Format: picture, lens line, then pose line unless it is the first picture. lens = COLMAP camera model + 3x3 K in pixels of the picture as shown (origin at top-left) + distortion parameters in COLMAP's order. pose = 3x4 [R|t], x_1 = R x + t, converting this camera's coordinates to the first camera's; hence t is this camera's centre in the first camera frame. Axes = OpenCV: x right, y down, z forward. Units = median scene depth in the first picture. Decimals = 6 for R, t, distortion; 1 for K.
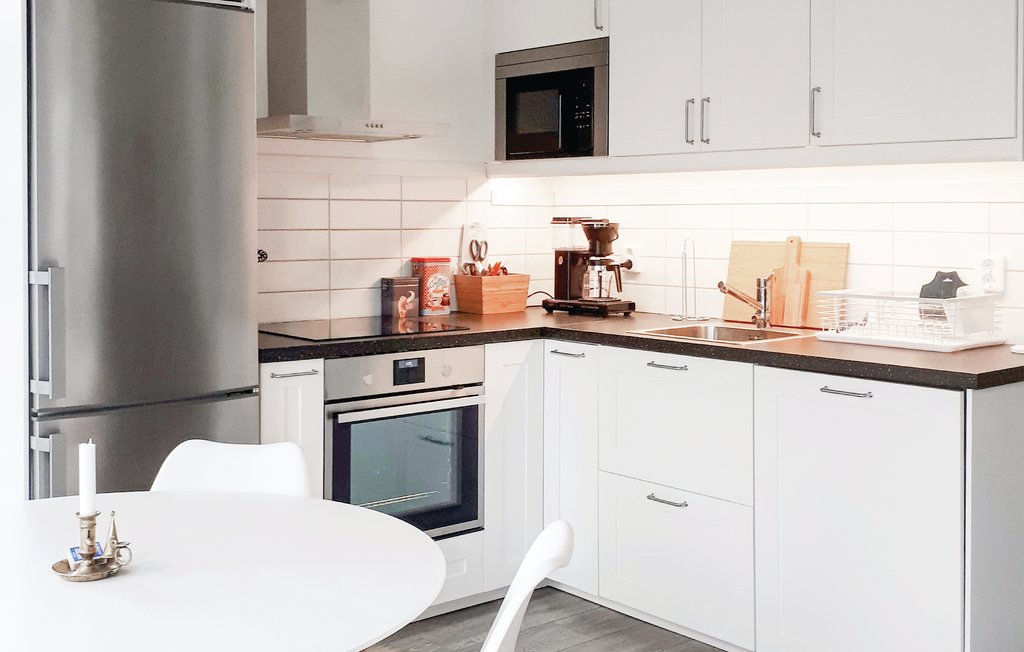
lens RADIAL K [[1146.5, 0, 512.0], [0, 1146.5, 326.0], [0, 0, 1]] dist [-0.011940, -0.018694]
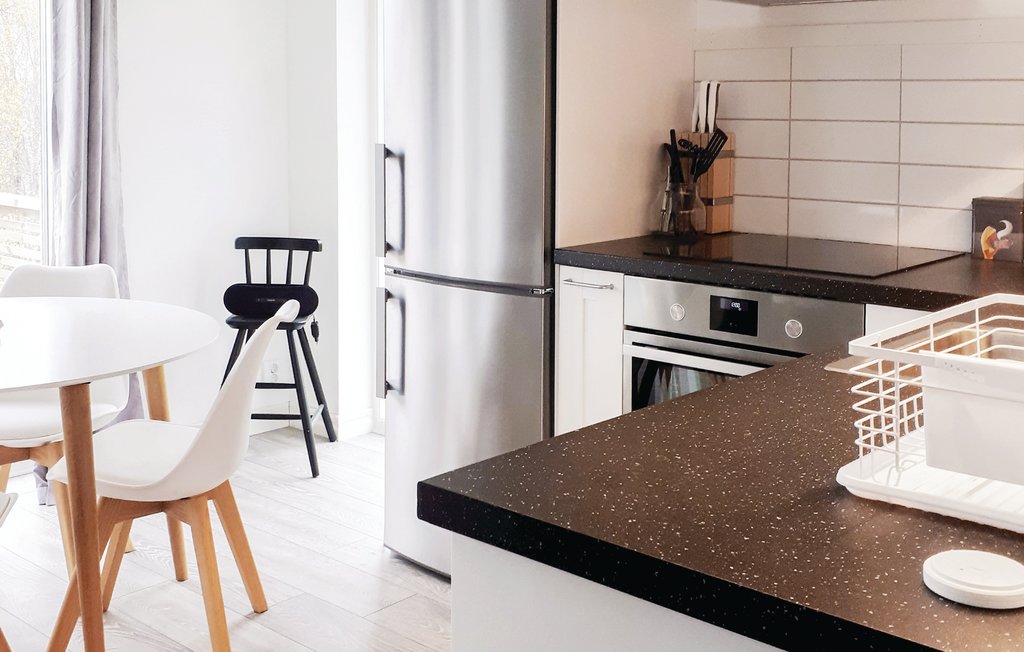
lens RADIAL K [[1146.5, 0, 512.0], [0, 1146.5, 326.0], [0, 0, 1]] dist [-0.011940, -0.018694]
pose [[0.132823, 0.186135, -0.973505, 0.514765], [-0.097857, 0.979871, 0.174001, -0.057324], [0.986297, 0.072153, 0.148364, 0.633768]]
